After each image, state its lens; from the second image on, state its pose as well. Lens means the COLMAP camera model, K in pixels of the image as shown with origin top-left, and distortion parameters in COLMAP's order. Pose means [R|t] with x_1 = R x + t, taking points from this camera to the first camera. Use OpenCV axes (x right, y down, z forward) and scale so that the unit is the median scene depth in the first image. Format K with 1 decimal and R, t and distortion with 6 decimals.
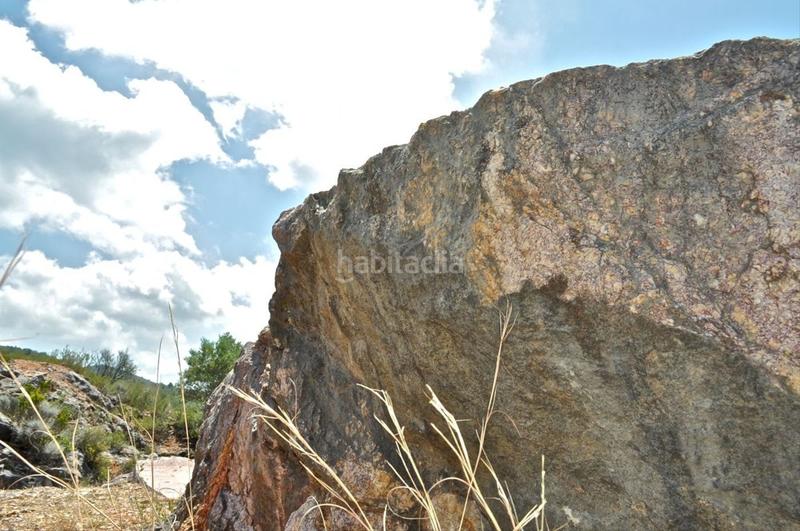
lens RADIAL K [[585.4, 0, 399.2], [0, 585.4, 269.8], [0, 0, 1]] dist [-0.020324, 0.007660]
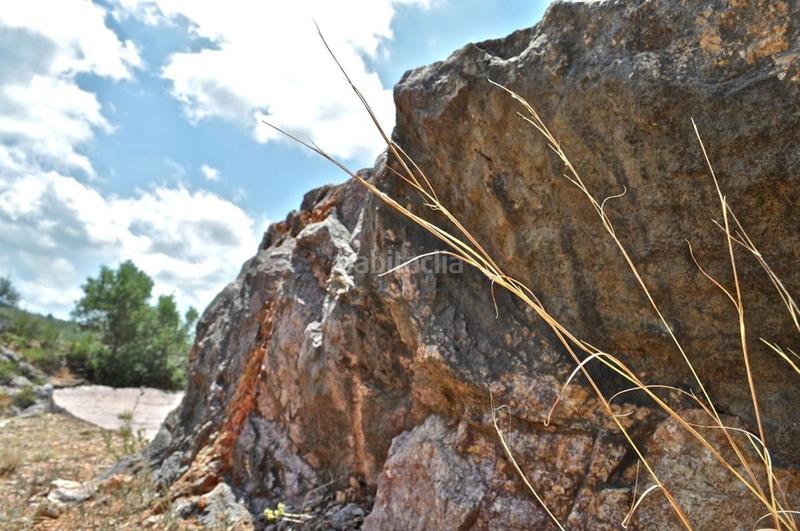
lens RADIAL K [[585.4, 0, 399.9], [0, 585.4, 259.8], [0, 0, 1]] dist [-0.020324, 0.007660]
pose [[0.987053, 0.036021, 0.156296, -0.283427], [-0.050145, 0.994912, 0.087385, 0.076418], [-0.152353, -0.094091, 0.983837, 0.171940]]
